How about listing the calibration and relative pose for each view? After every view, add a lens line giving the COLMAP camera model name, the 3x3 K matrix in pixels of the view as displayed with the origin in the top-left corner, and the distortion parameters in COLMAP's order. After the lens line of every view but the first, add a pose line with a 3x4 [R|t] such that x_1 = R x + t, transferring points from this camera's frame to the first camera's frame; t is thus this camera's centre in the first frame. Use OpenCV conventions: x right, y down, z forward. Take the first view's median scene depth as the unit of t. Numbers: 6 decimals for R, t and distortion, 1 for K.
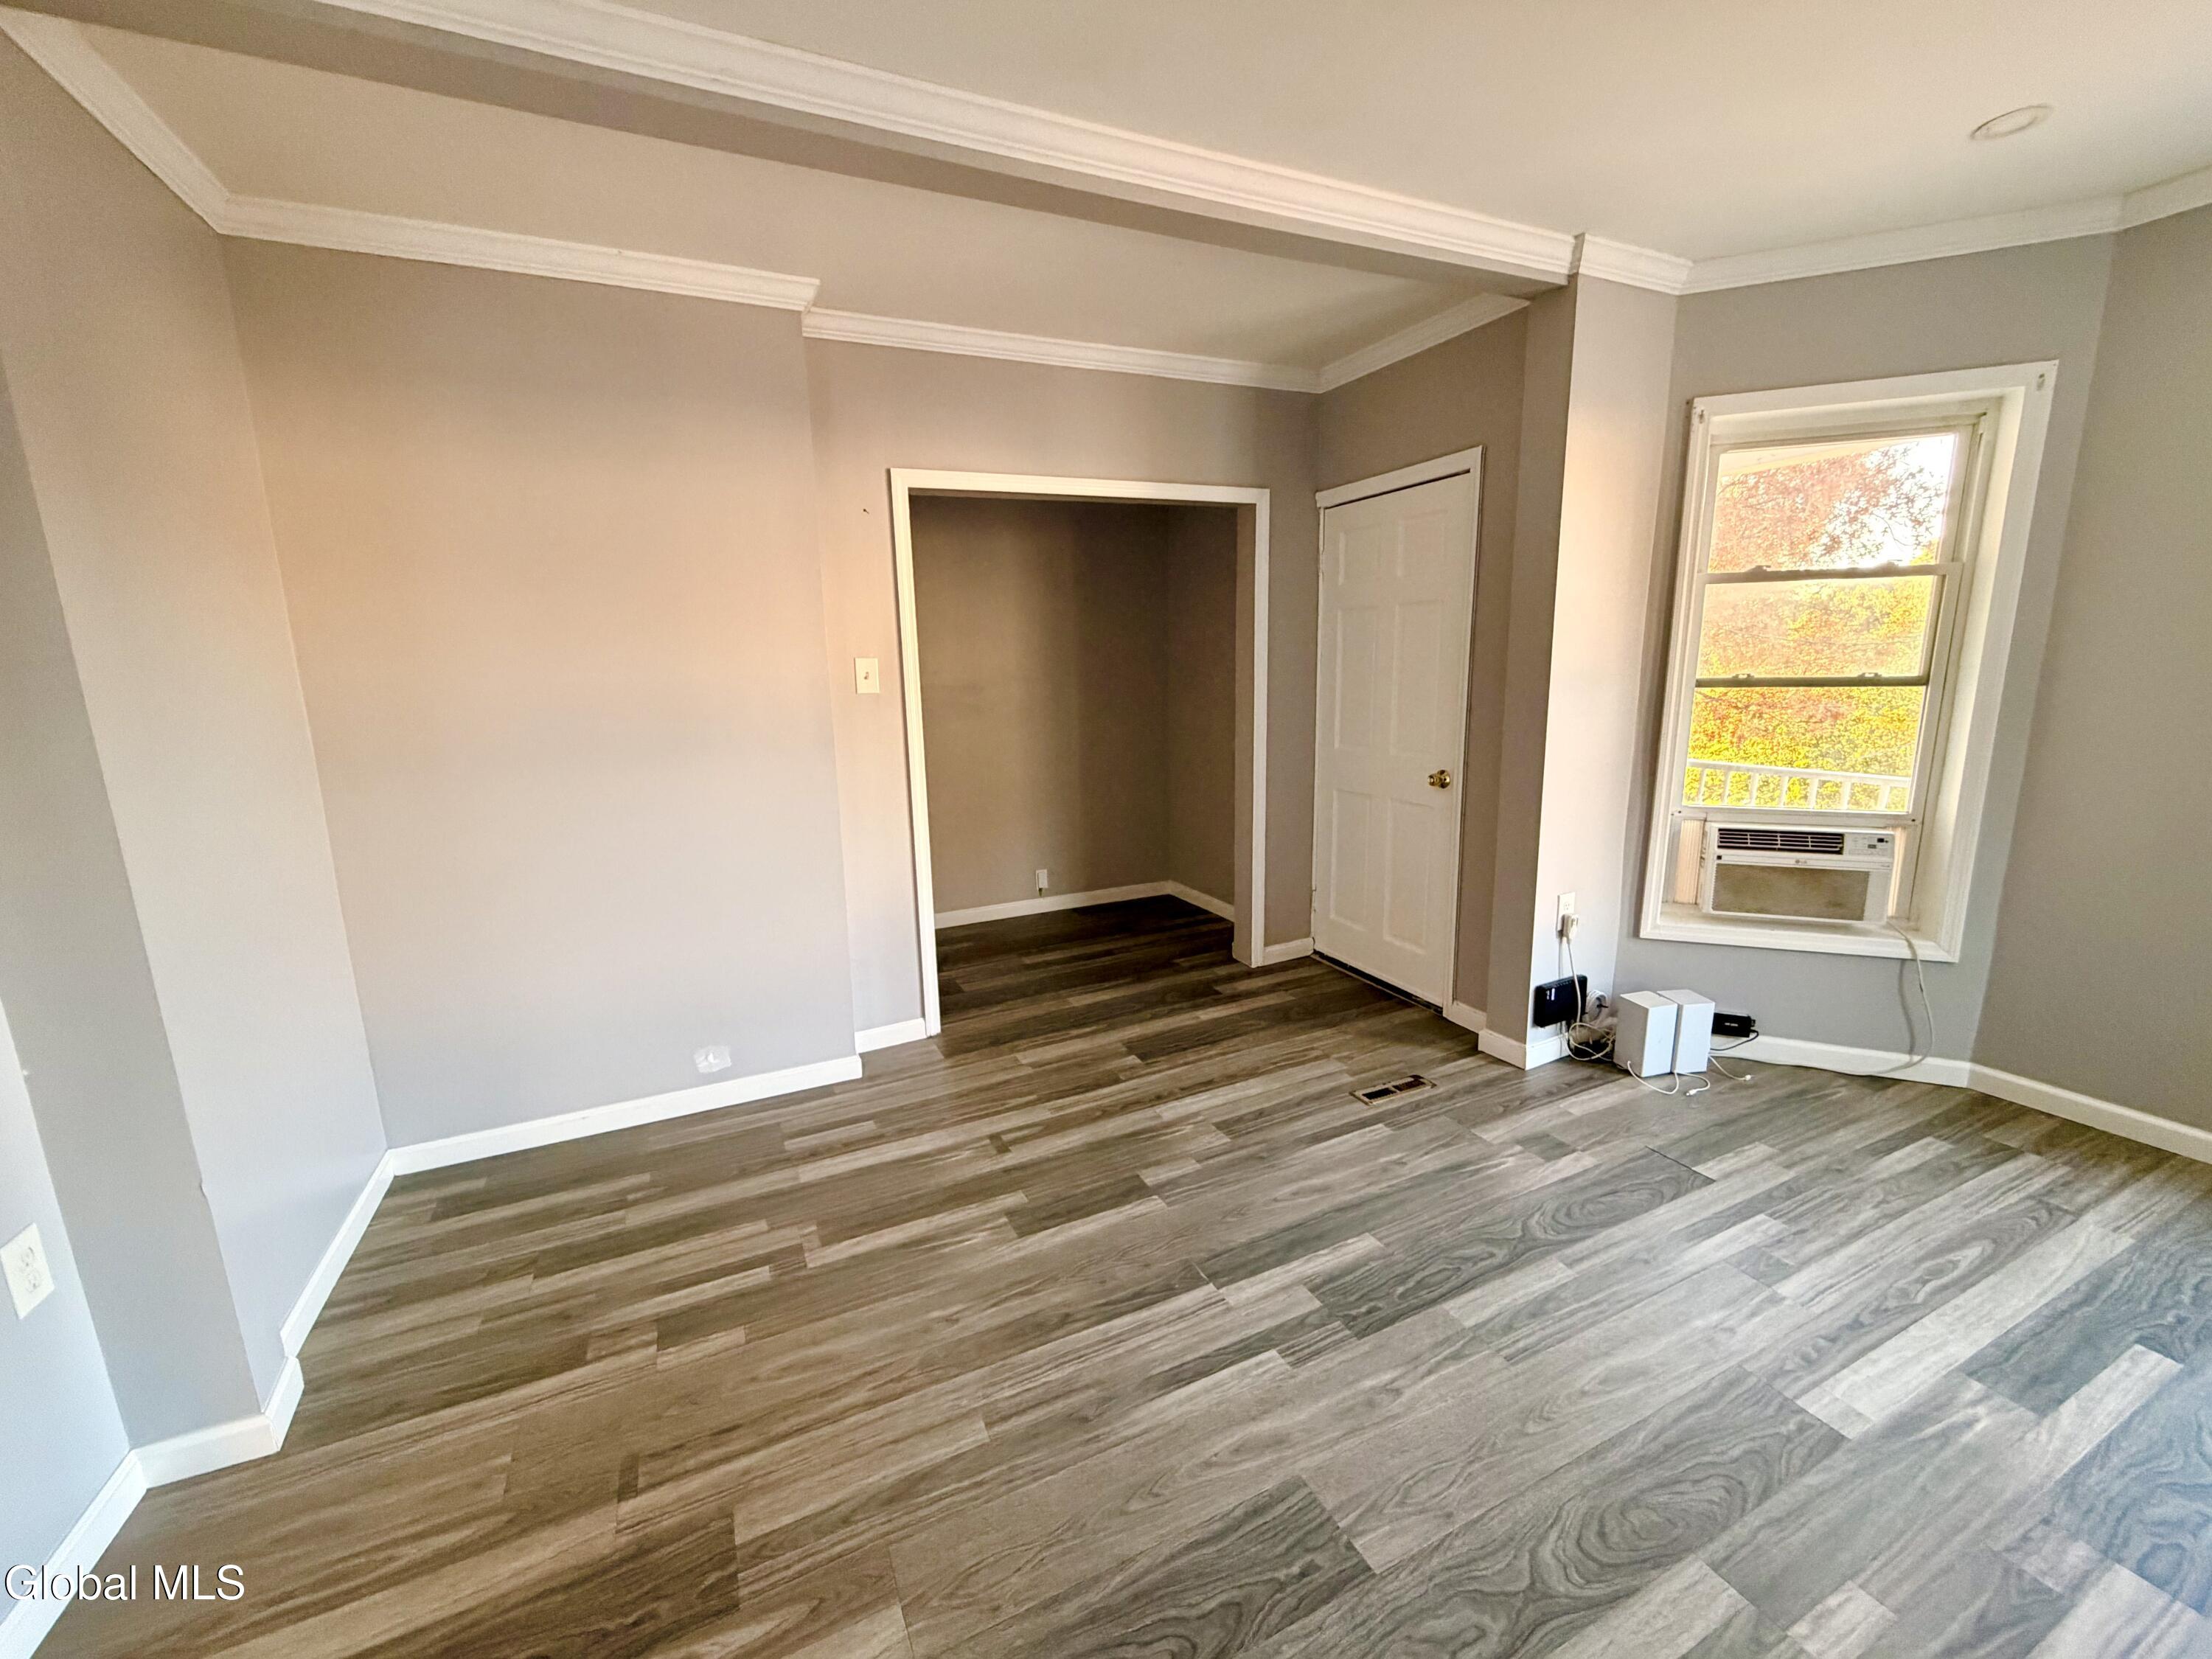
lens RADIAL K [[878.9, 0, 1105.1], [0, 878.9, 825.4], [0, 0, 1]] dist [-0.000081, -0.000017]
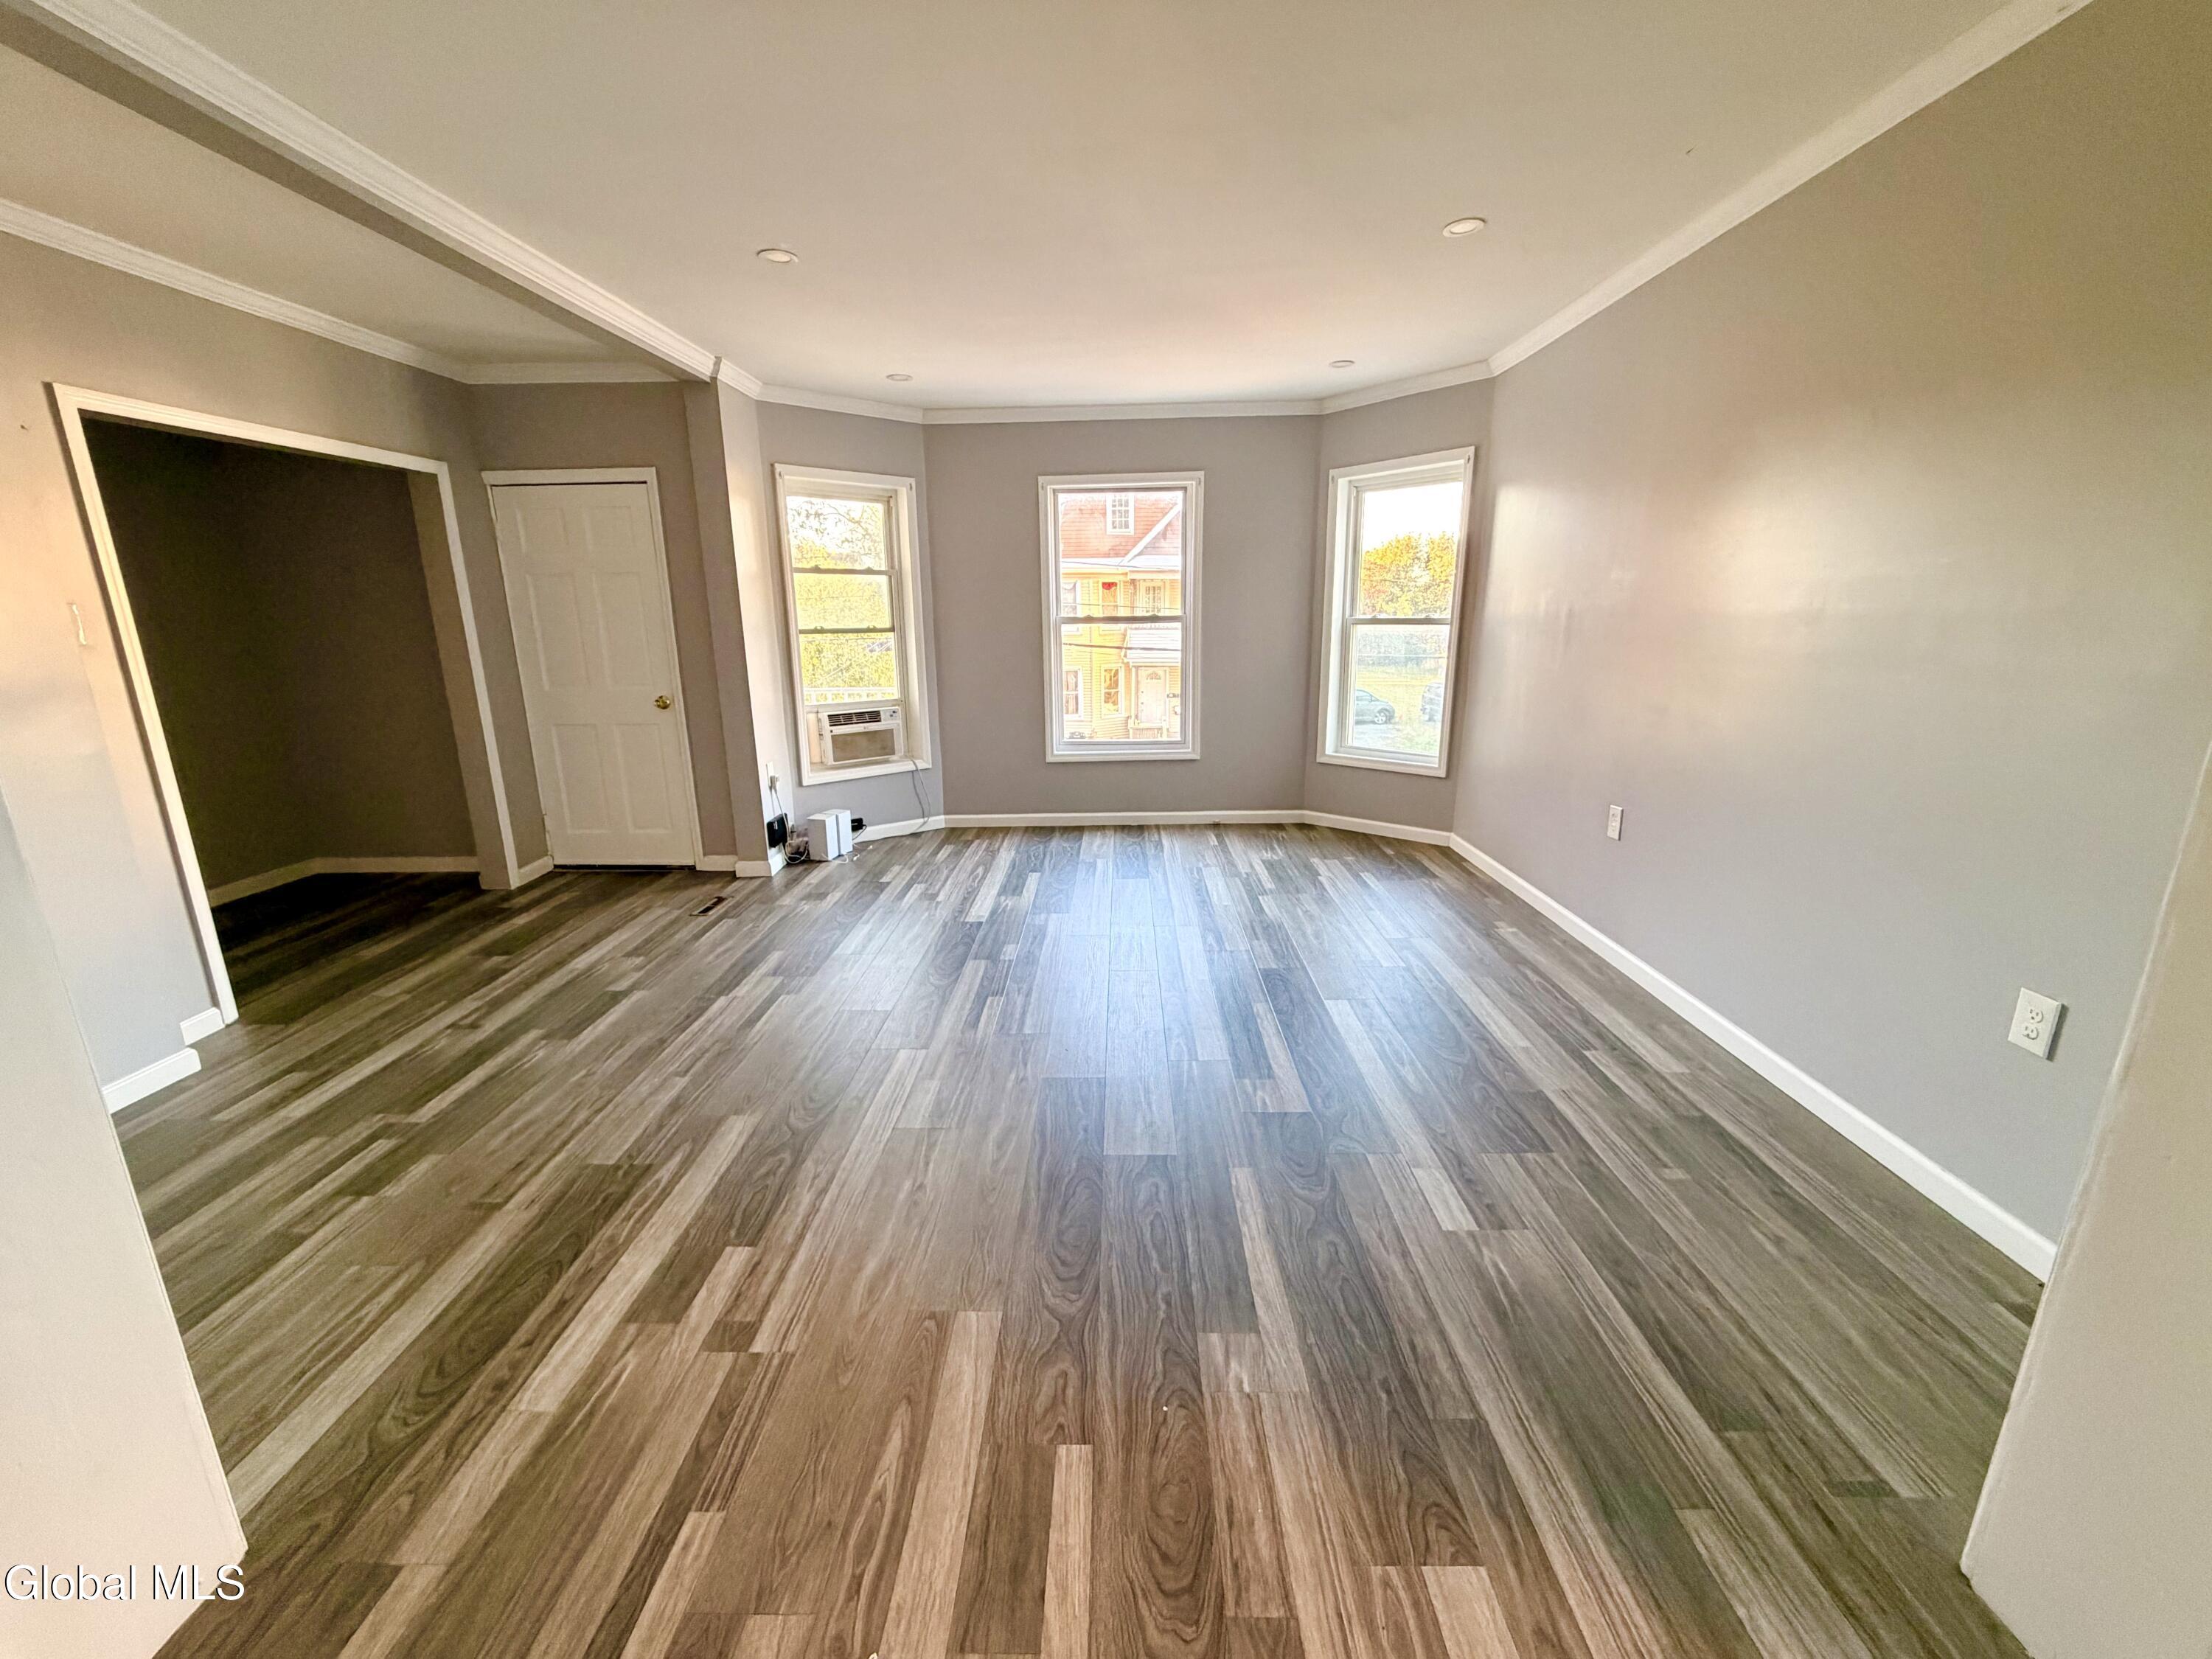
lens RADIAL K [[878.9, 0, 1105.1], [0, 878.9, 825.4], [0, 0, 1]] dist [-0.000081, -0.000017]
pose [[0.441502, -0.194544, 0.875916, -0.660224], [0.166618, 0.977009, 0.133014, 0.080608], [-0.881655, 0.087217, 0.463765, -0.290999]]
